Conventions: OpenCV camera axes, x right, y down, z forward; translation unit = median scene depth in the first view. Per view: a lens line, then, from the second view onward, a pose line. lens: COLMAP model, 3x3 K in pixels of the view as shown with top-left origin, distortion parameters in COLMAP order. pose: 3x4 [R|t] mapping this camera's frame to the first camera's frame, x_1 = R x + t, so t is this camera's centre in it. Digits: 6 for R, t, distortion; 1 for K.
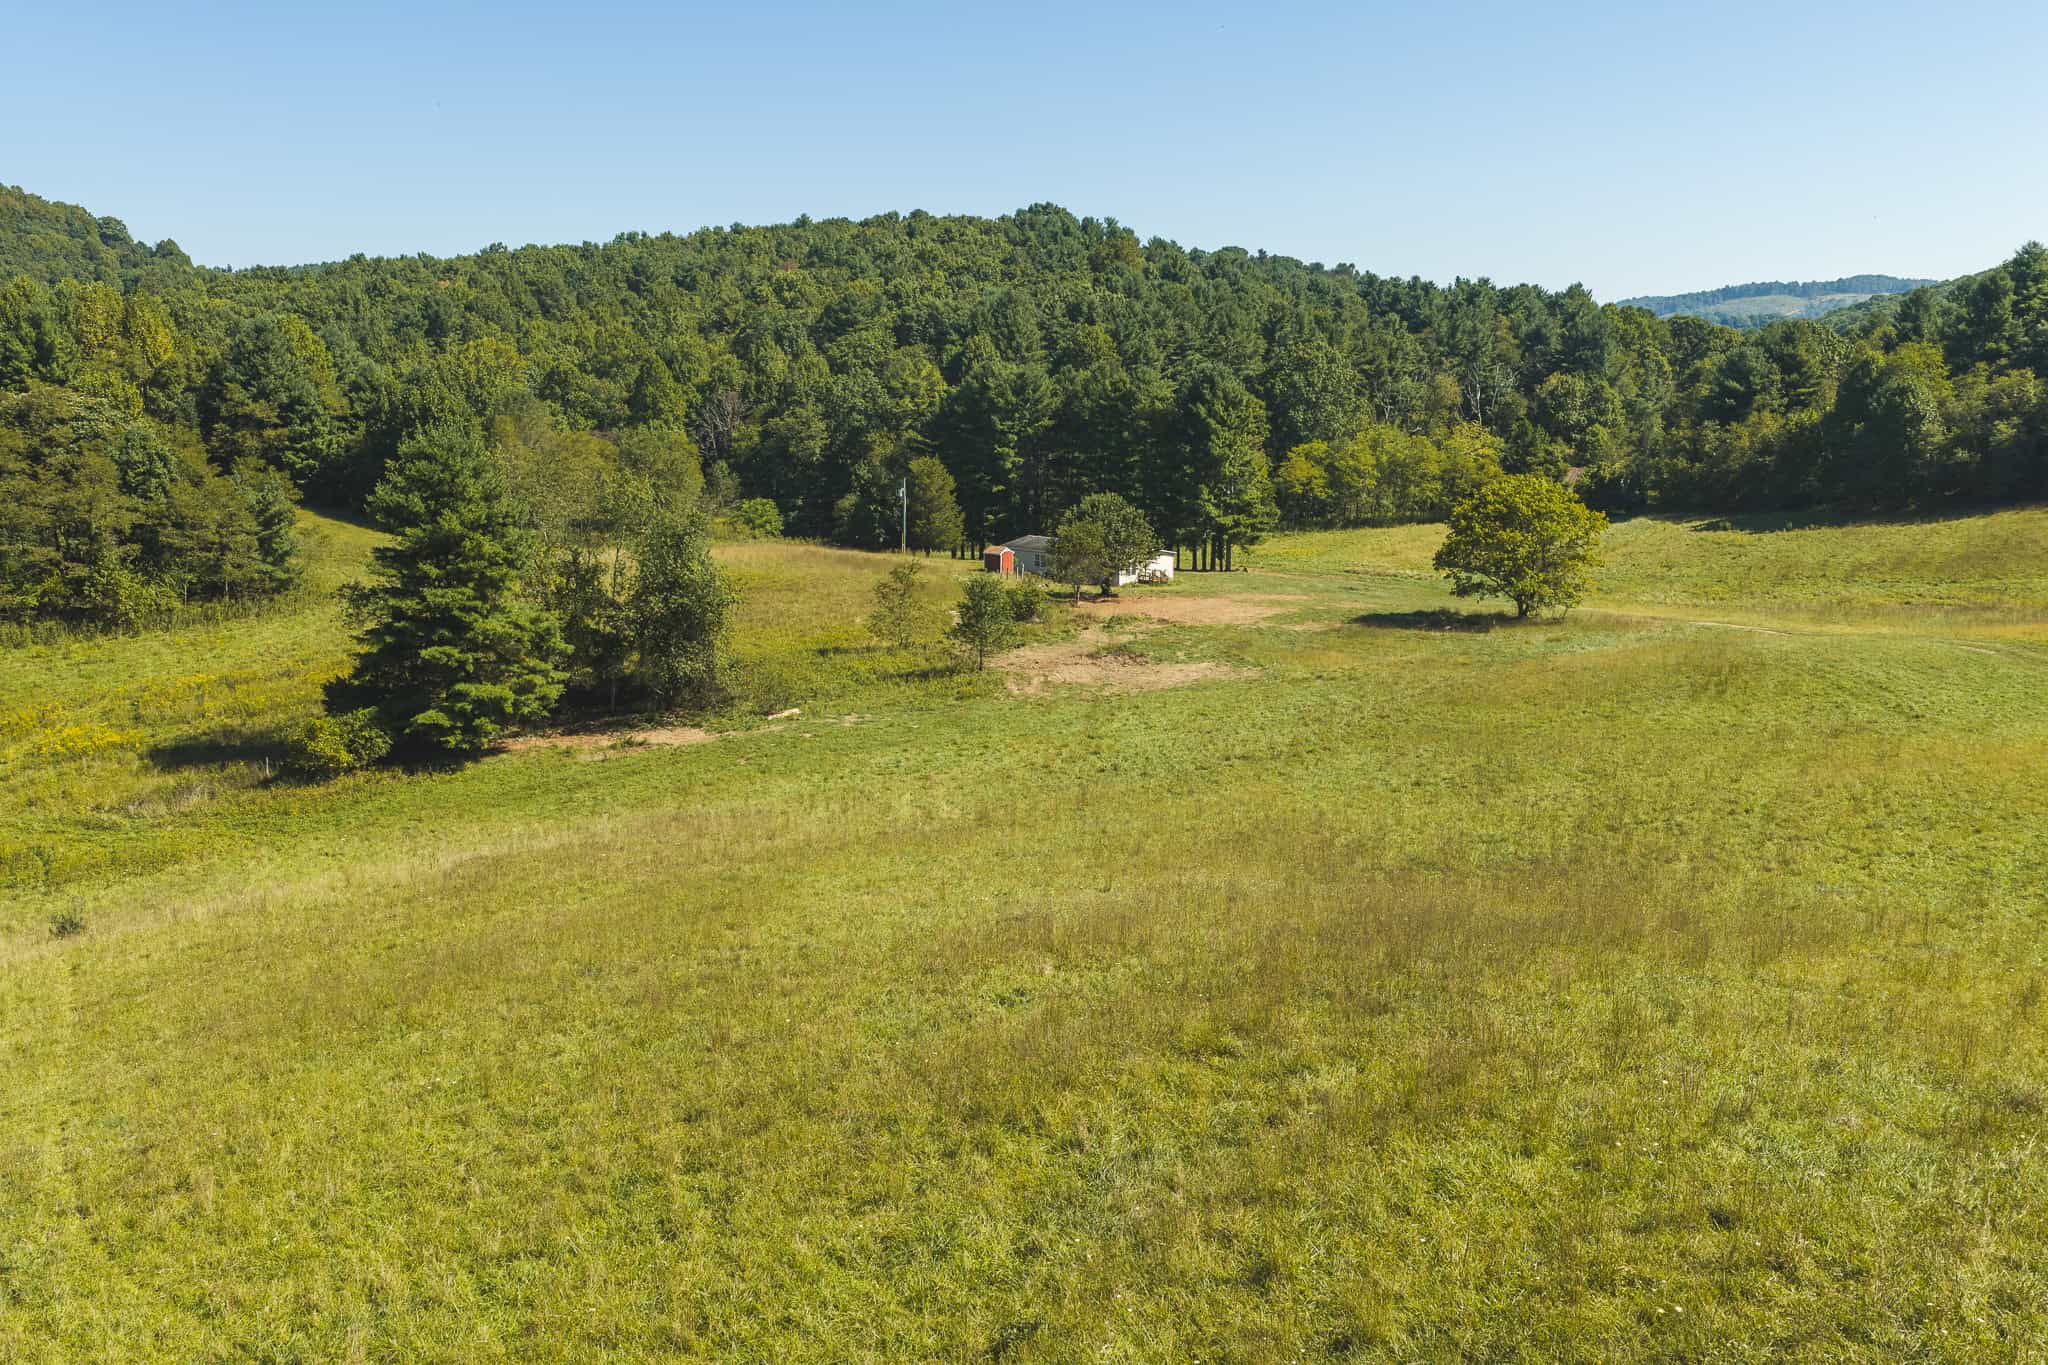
lens RADIAL K [[1689.9, 0, 1031.9], [0, 1689.9, 691.5], [0, 0, 1]] dist [0.014802, -0.020251]
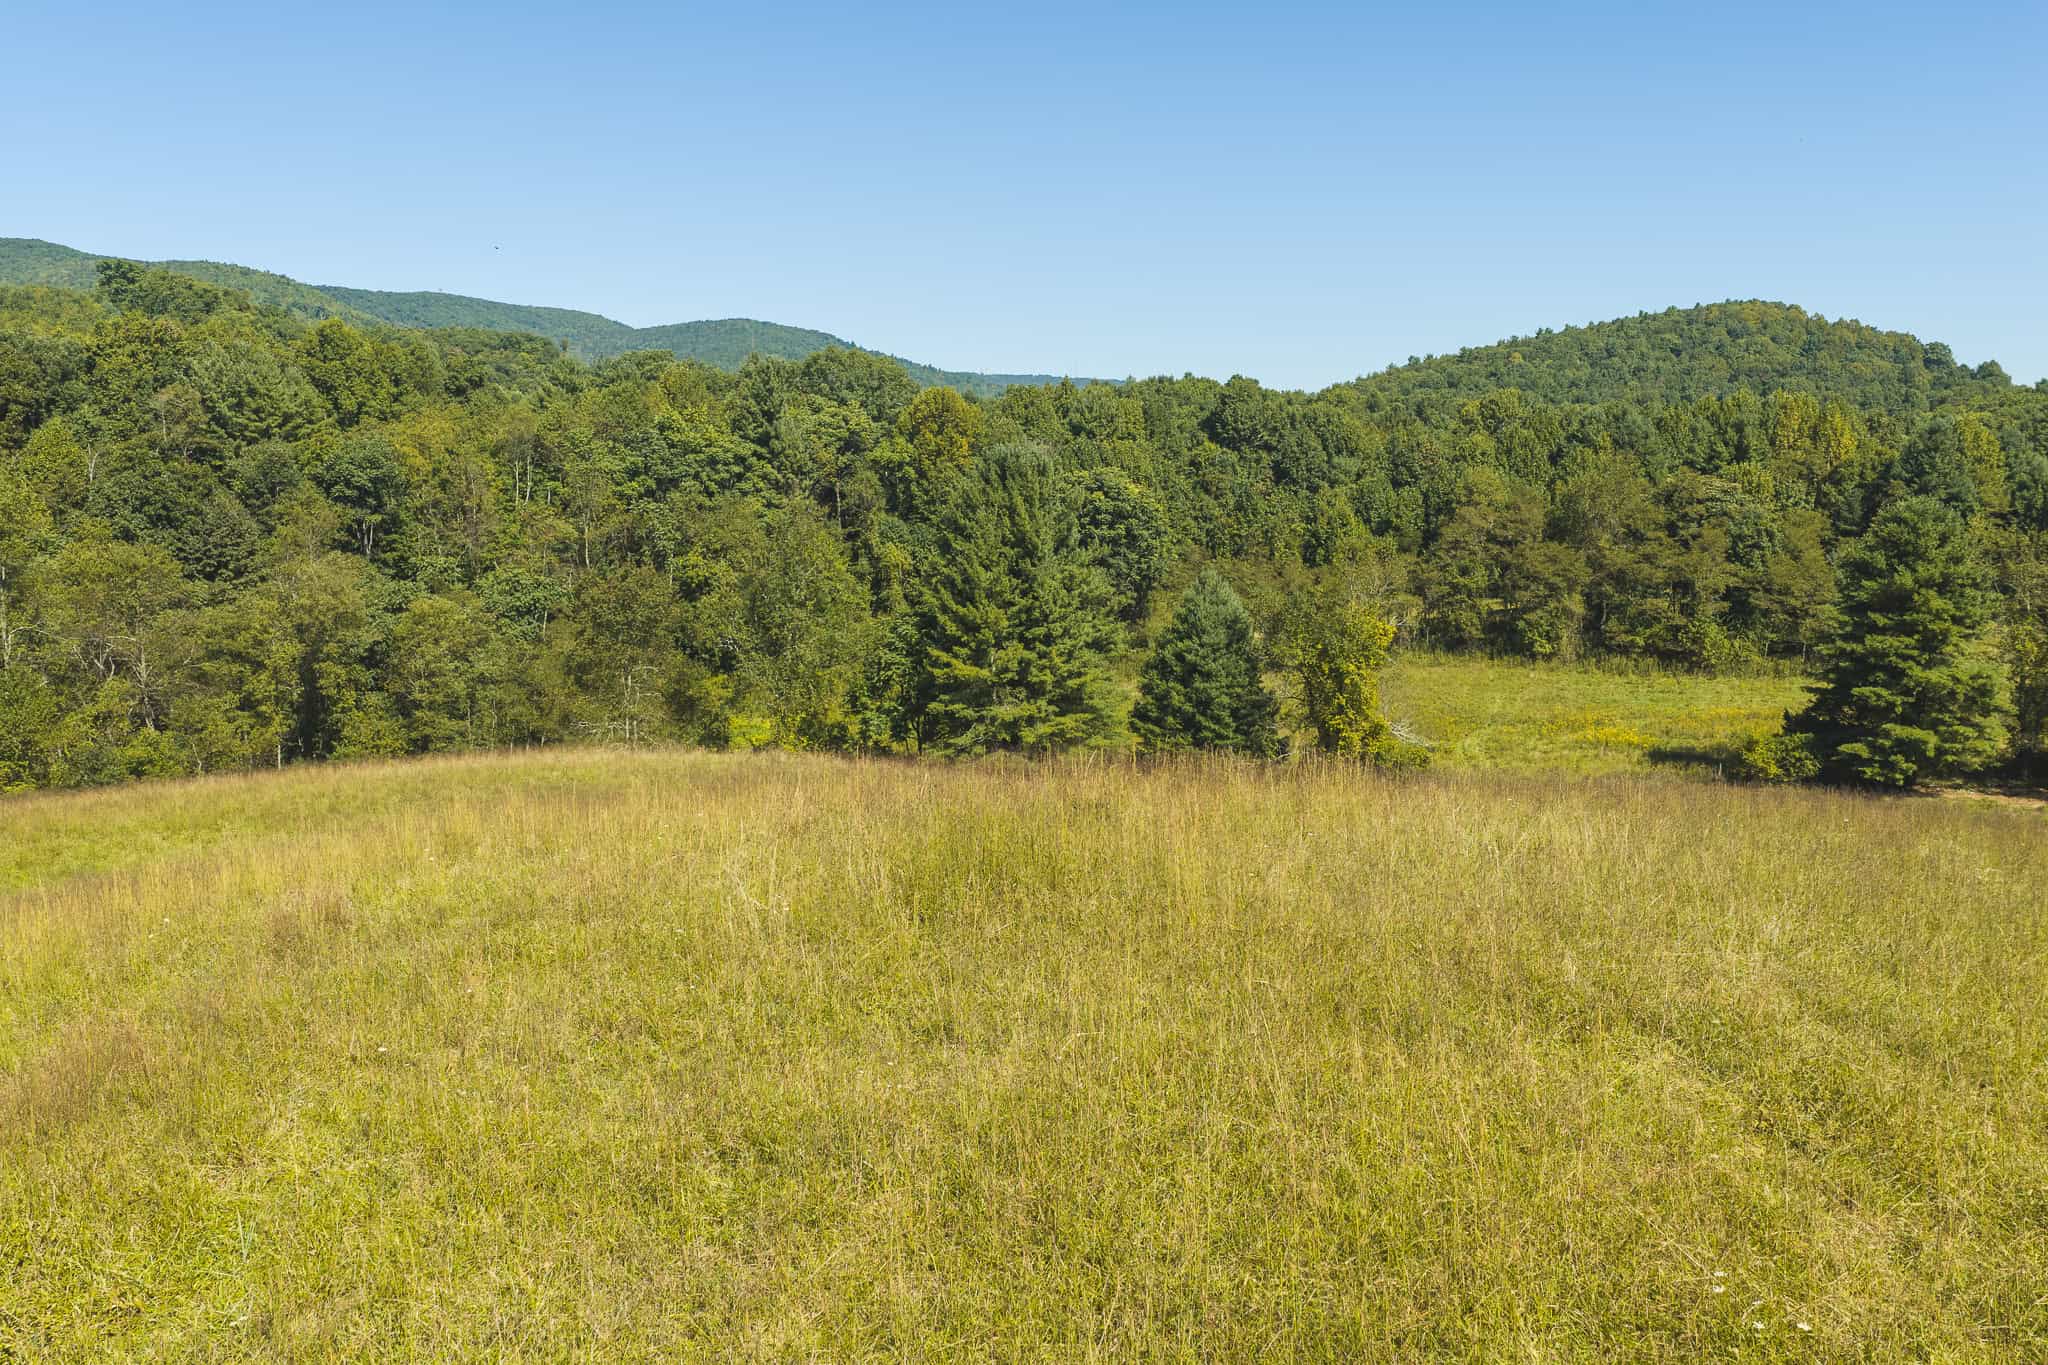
lens RADIAL K [[1689.9, 0, 1031.9], [0, 1689.9, 691.5], [0, 0, 1]] dist [0.014802, -0.020251]
pose [[0.551798, 0.109545, -0.826752, 0.126125], [-0.168877, 0.985475, 0.017862, 0.023560], [0.816700, 0.129763, 0.562283, -0.037865]]
